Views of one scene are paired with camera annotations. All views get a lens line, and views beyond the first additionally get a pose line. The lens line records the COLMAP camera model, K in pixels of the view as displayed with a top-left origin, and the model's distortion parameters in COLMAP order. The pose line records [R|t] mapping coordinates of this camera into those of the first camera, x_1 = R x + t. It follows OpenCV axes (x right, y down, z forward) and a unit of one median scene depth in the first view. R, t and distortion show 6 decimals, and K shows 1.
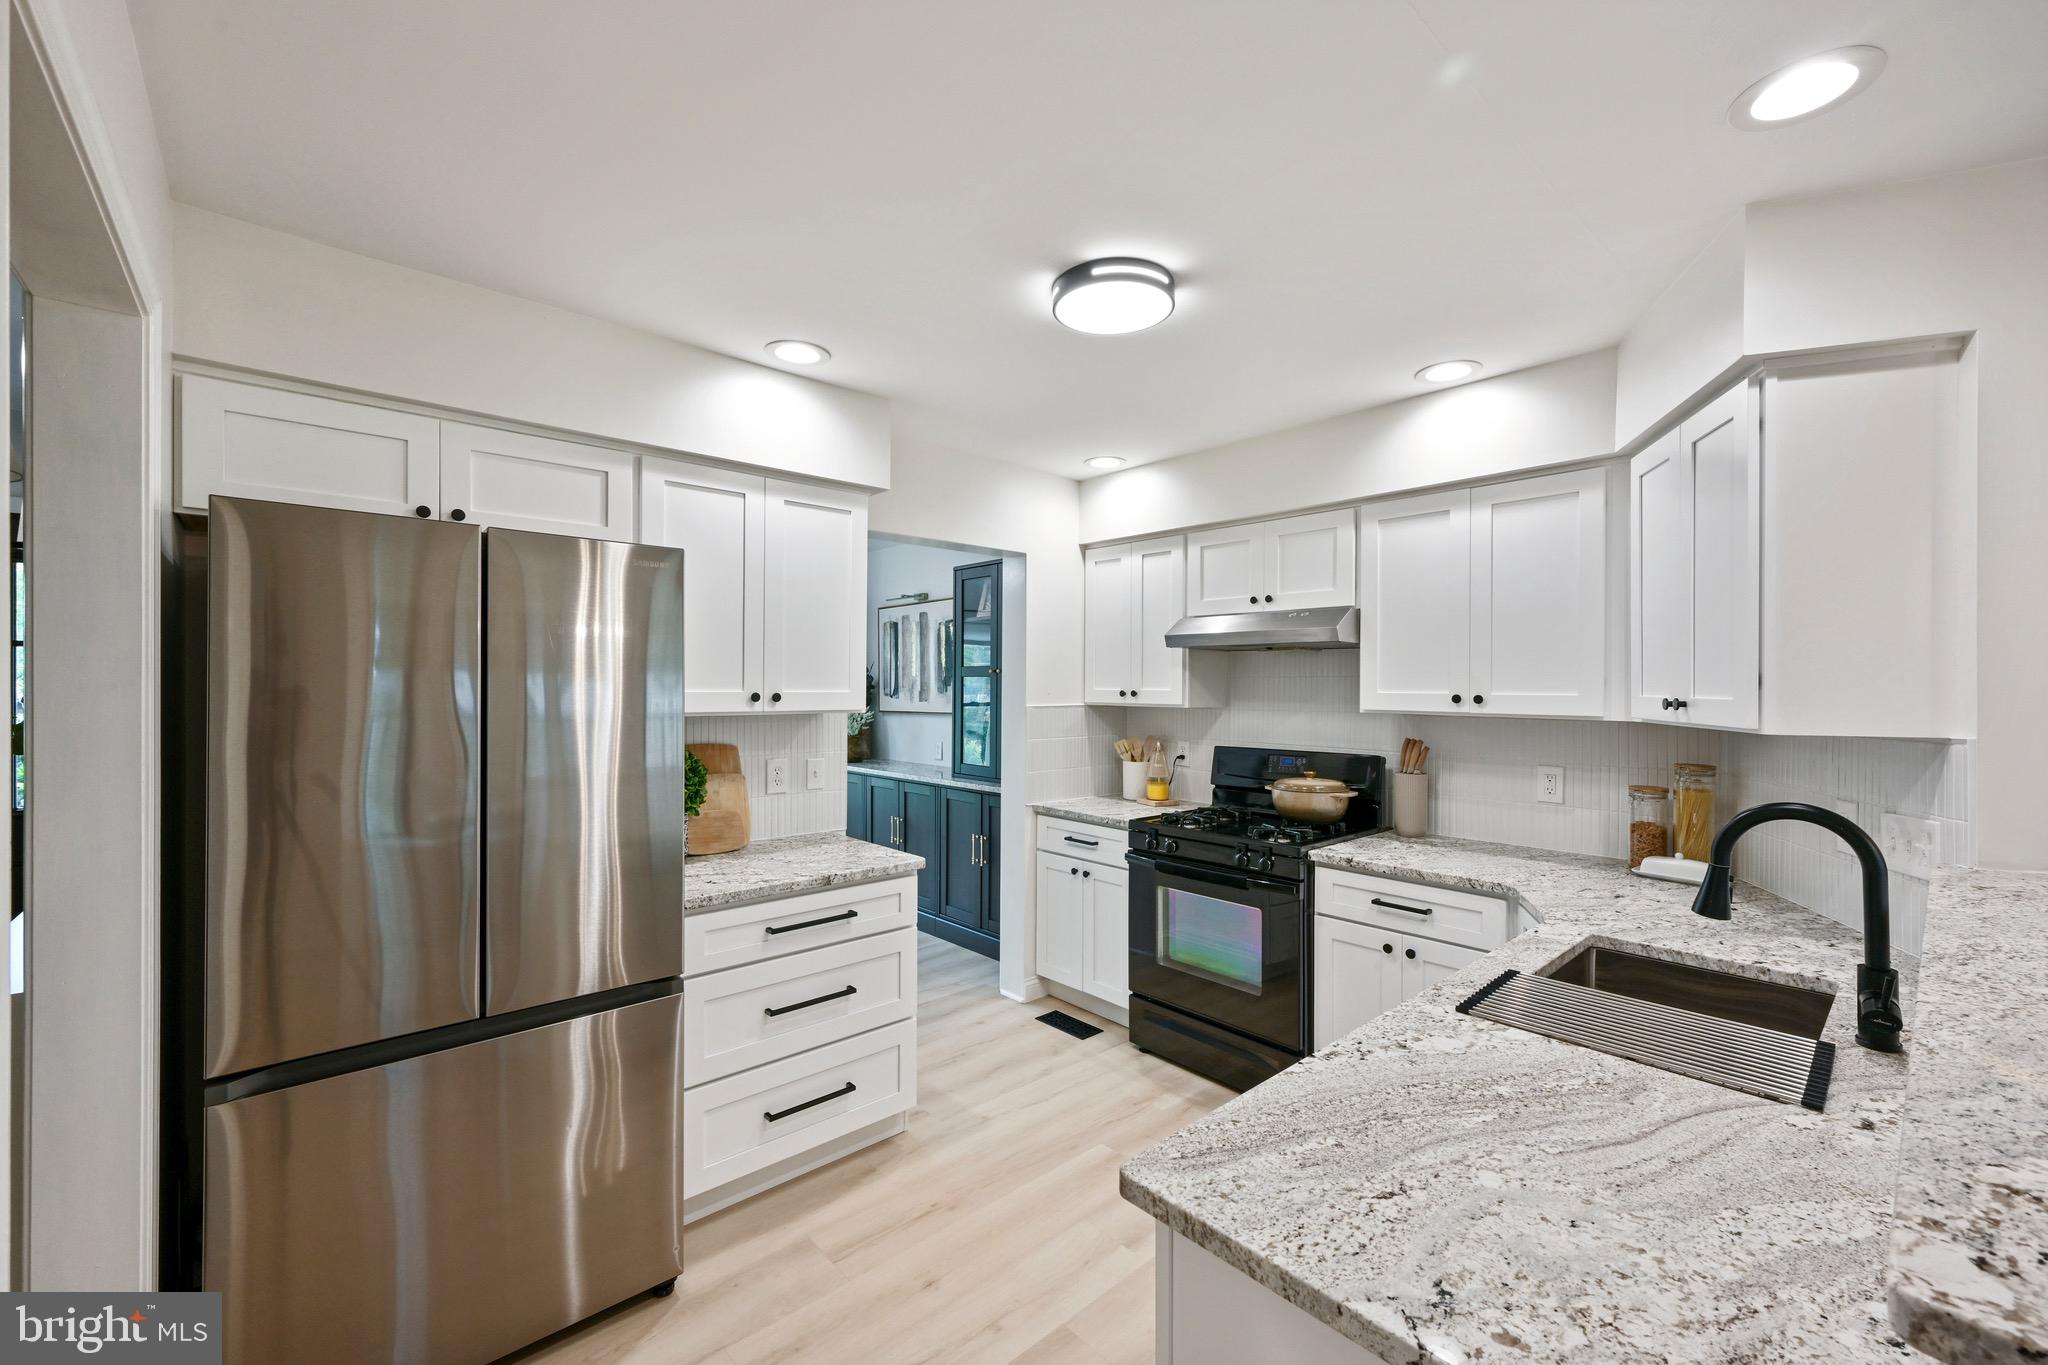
lens RADIAL K [[824.3, 0, 1031.5], [0, 824.3, 683.2], [0, 0, 1]] dist [0.000907, -0.000163]
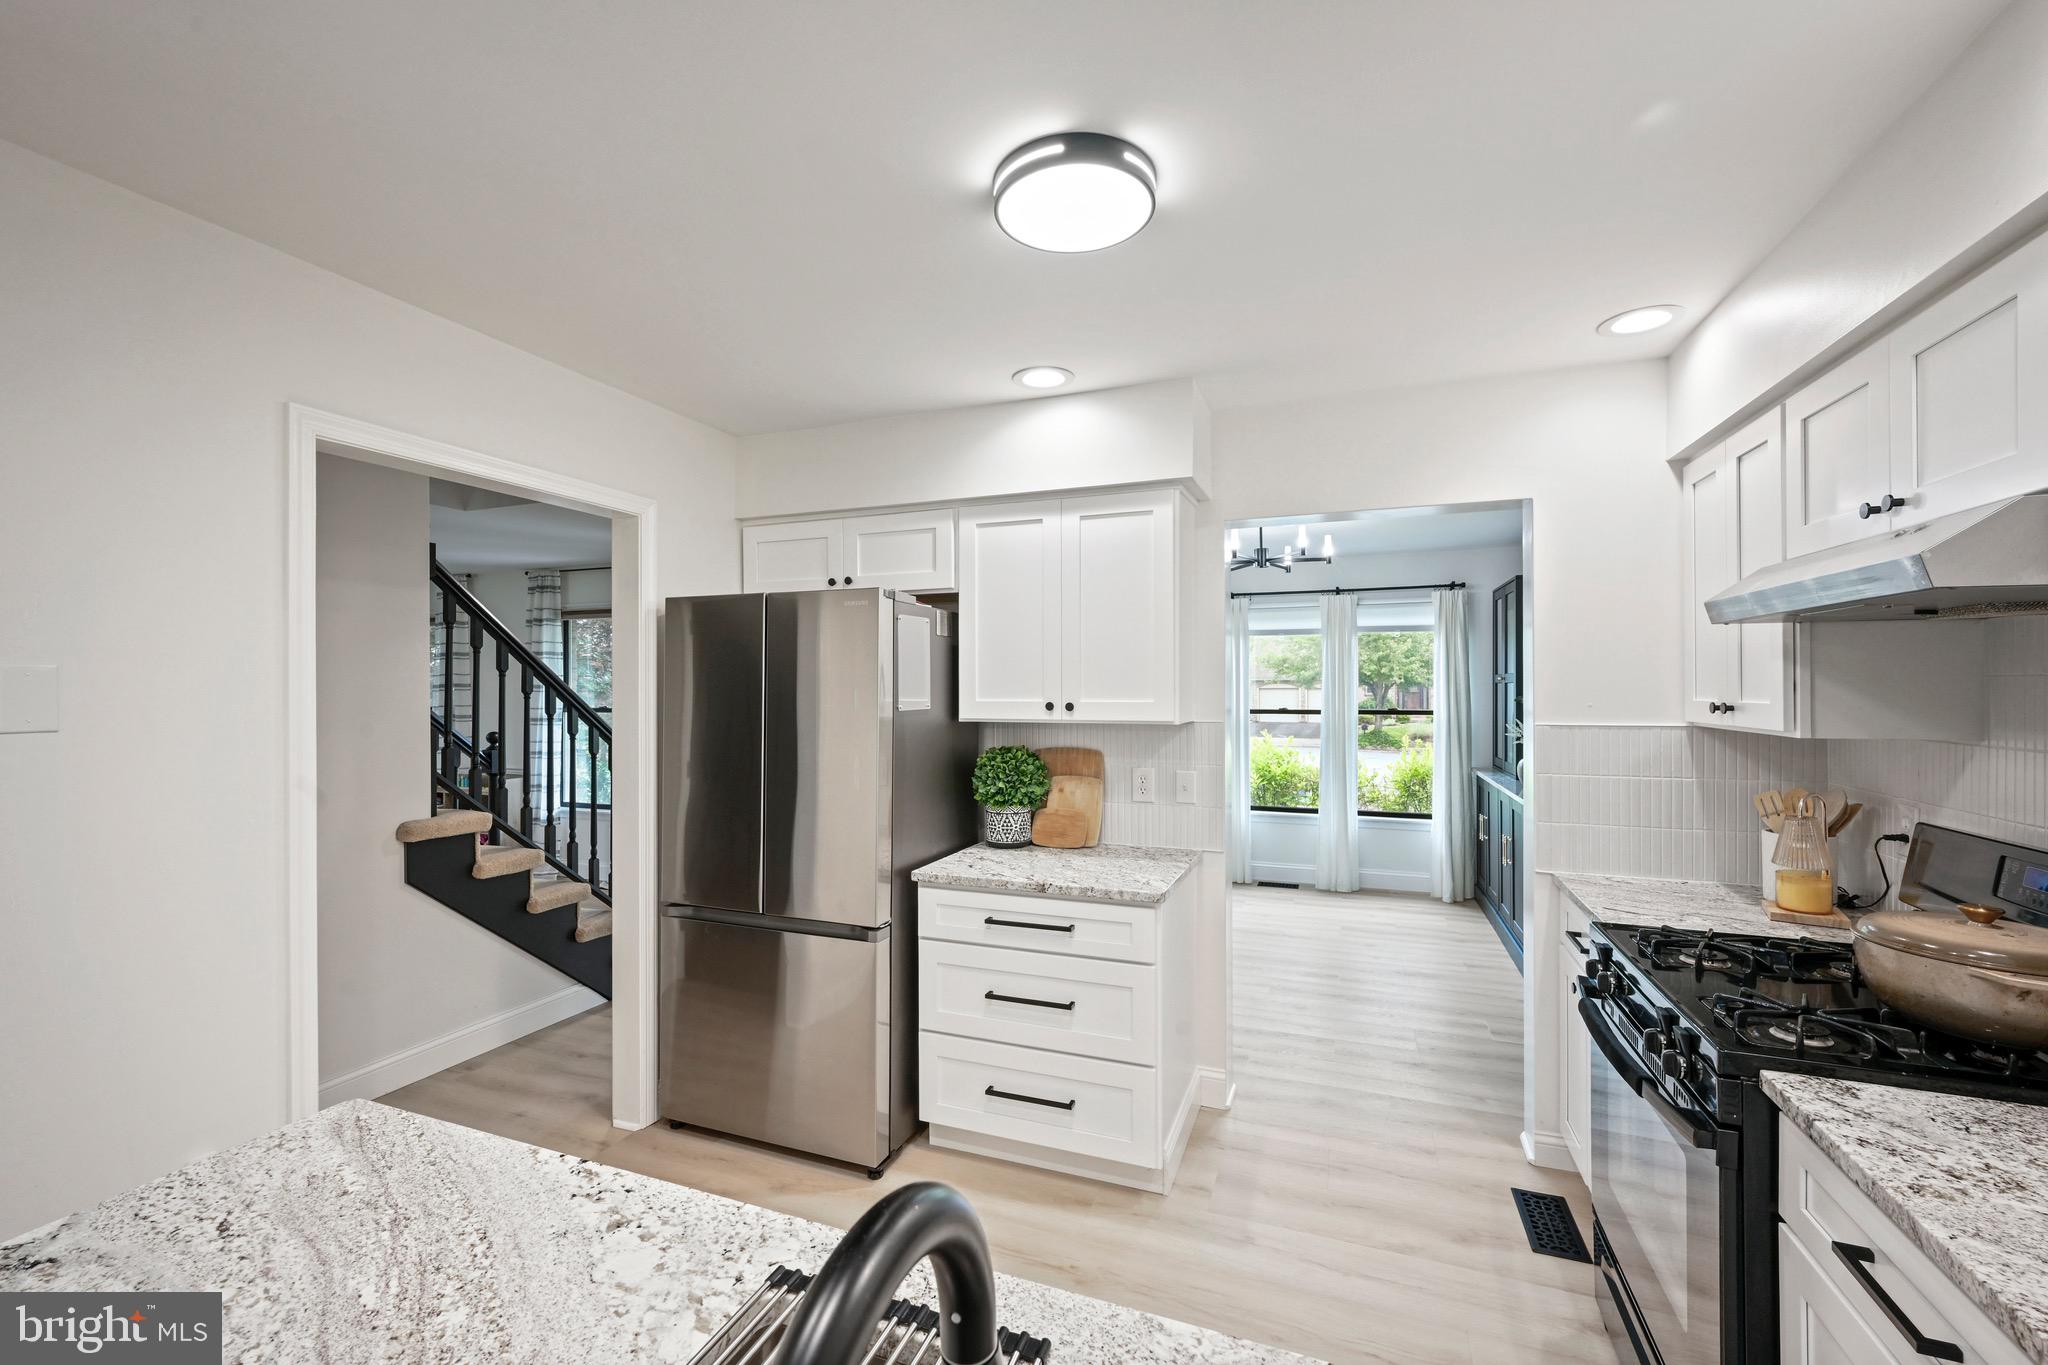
lens RADIAL K [[824.3, 0, 1031.5], [0, 824.3, 683.2], [0, 0, 1]] dist [0.000907, -0.000163]
pose [[0.455290, -0.009490, -0.890292, 0.569629], [0.007072, 0.999950, -0.007042, -0.005180], [0.890315, -0.003090, 0.455335, 0.458280]]
